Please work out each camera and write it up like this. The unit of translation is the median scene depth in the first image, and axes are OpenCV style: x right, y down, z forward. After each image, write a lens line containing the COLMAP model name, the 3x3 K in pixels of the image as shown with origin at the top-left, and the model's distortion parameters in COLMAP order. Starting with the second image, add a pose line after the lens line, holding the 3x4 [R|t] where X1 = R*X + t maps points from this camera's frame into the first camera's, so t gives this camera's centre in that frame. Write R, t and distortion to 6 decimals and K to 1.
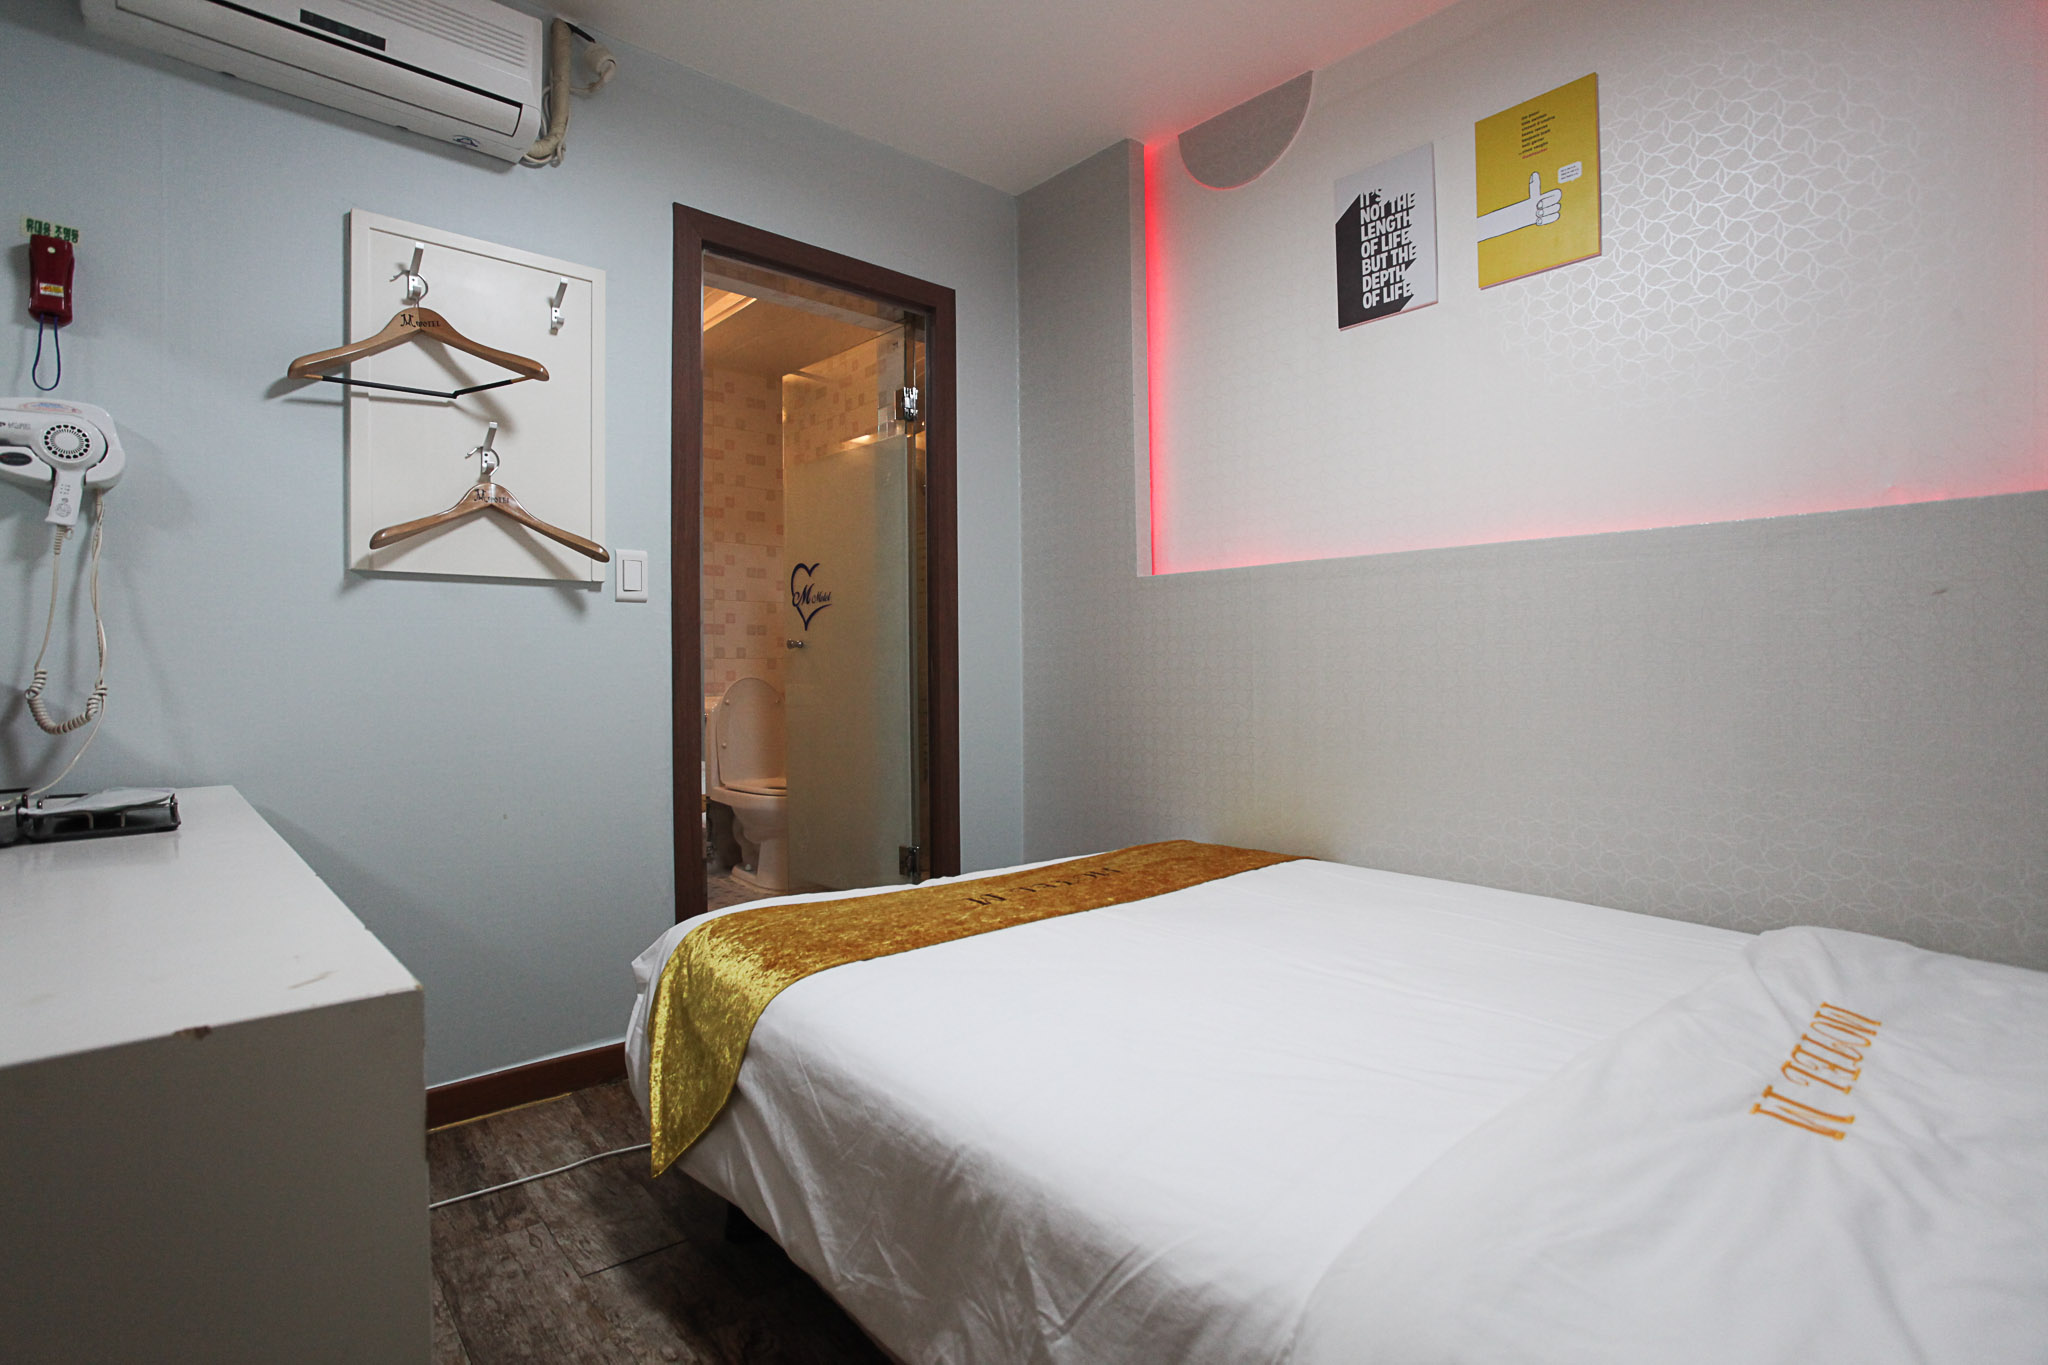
lens RADIAL K [[994.6, 0, 1011.8], [0, 994.6, 675.6], [0, 0, 1]] dist [-0.071606, 0.030347]
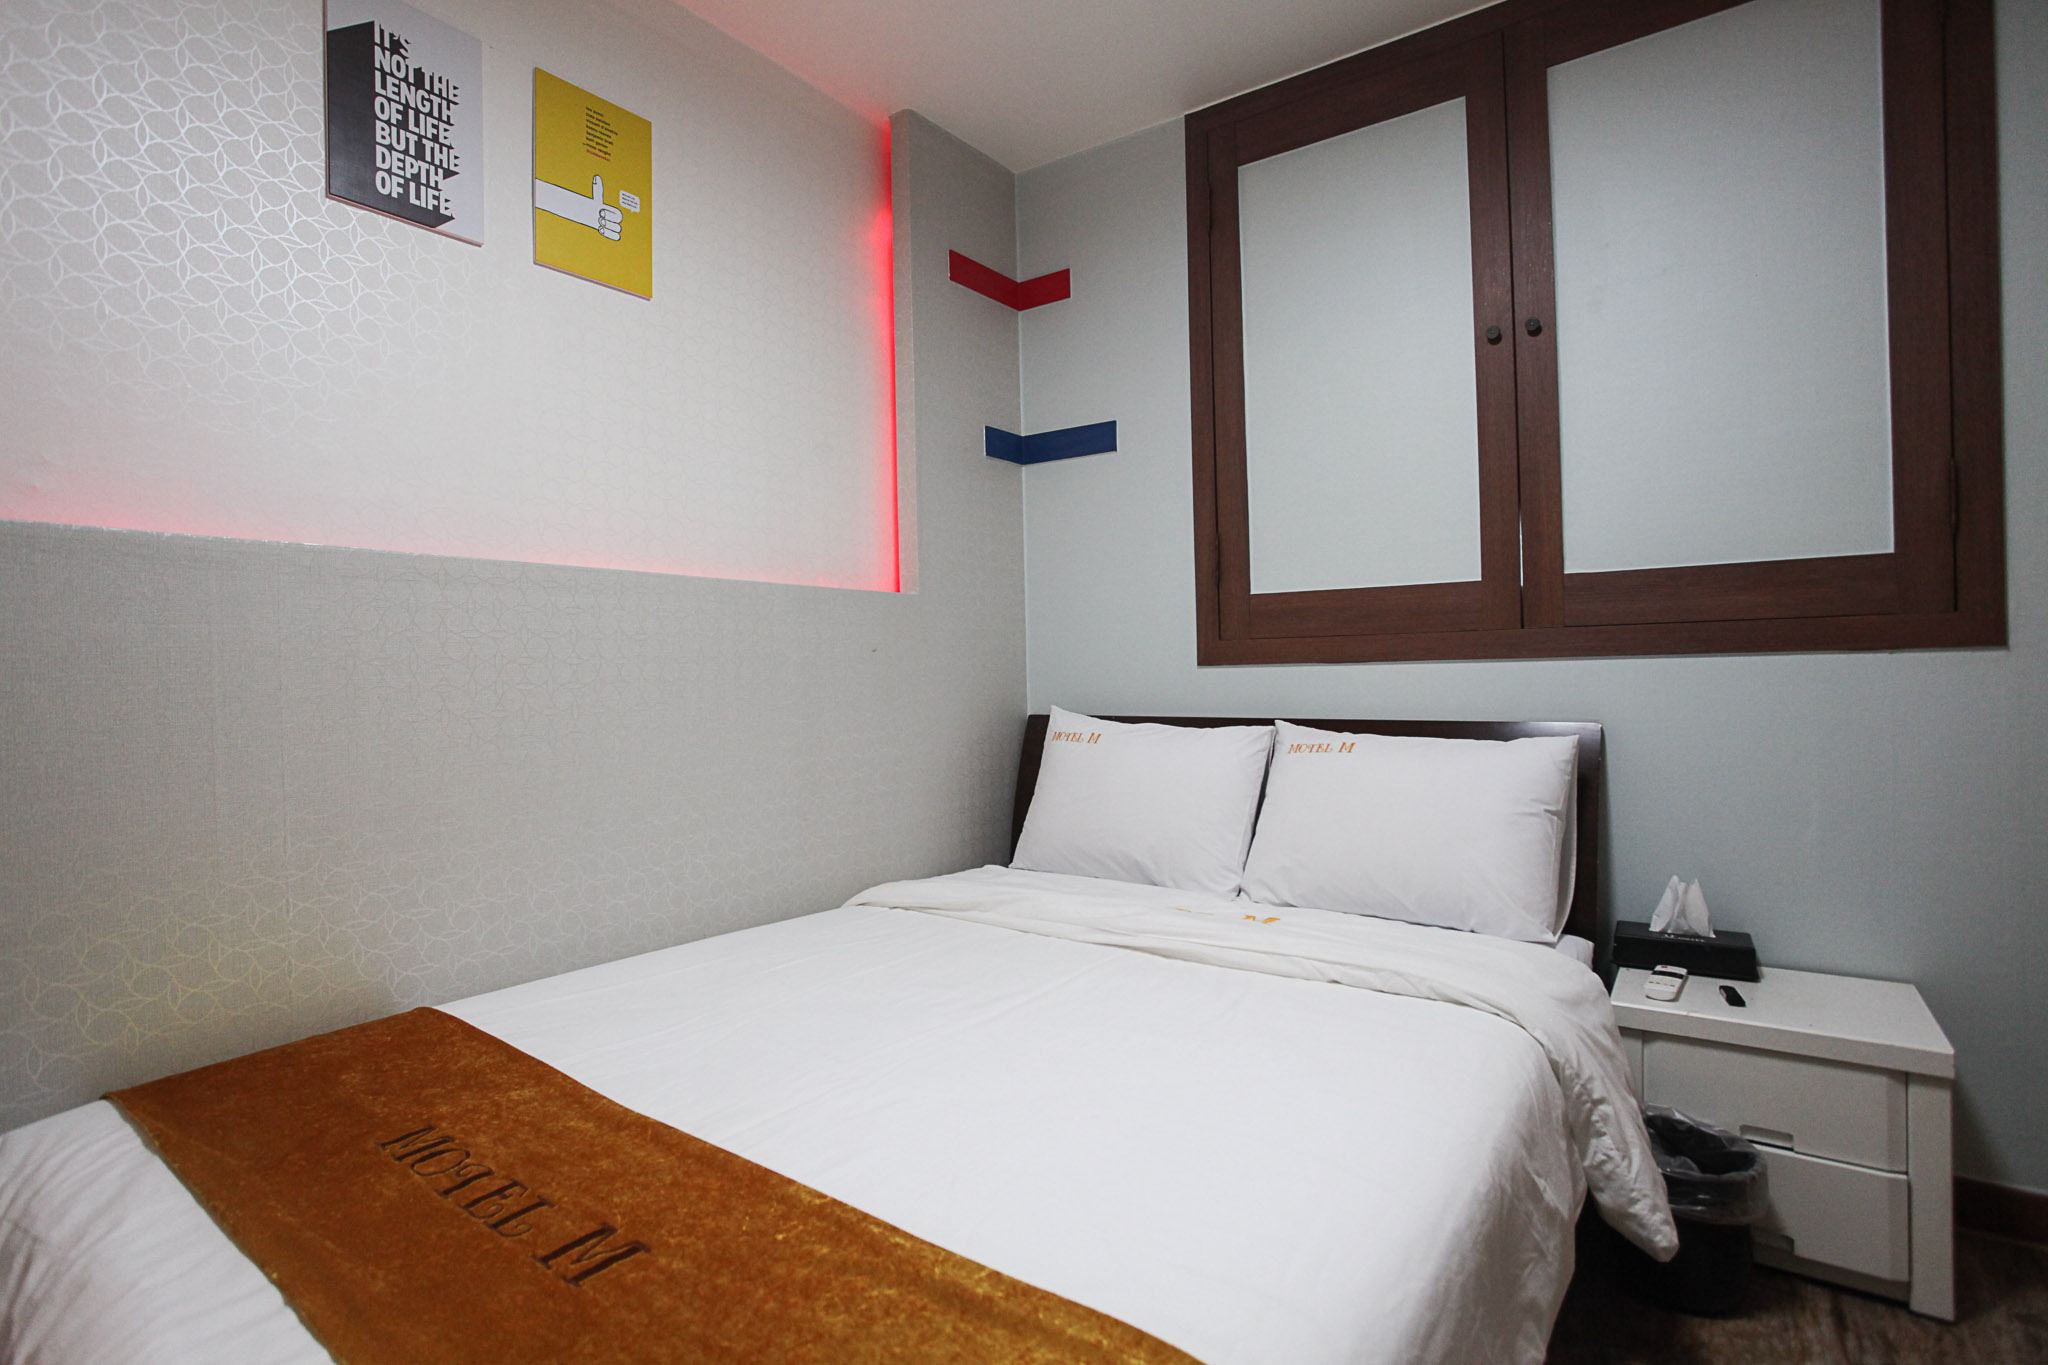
lens RADIAL K [[994.6, 0, 1011.8], [0, 994.6, 675.6], [0, 0, 1]] dist [-0.071606, 0.030347]
pose [[-0.248422, 0.013315, 0.968560, -0.353377], [0.027474, 0.999600, -0.006695, -0.017294], [-0.968262, 0.024947, -0.248688, 0.664764]]
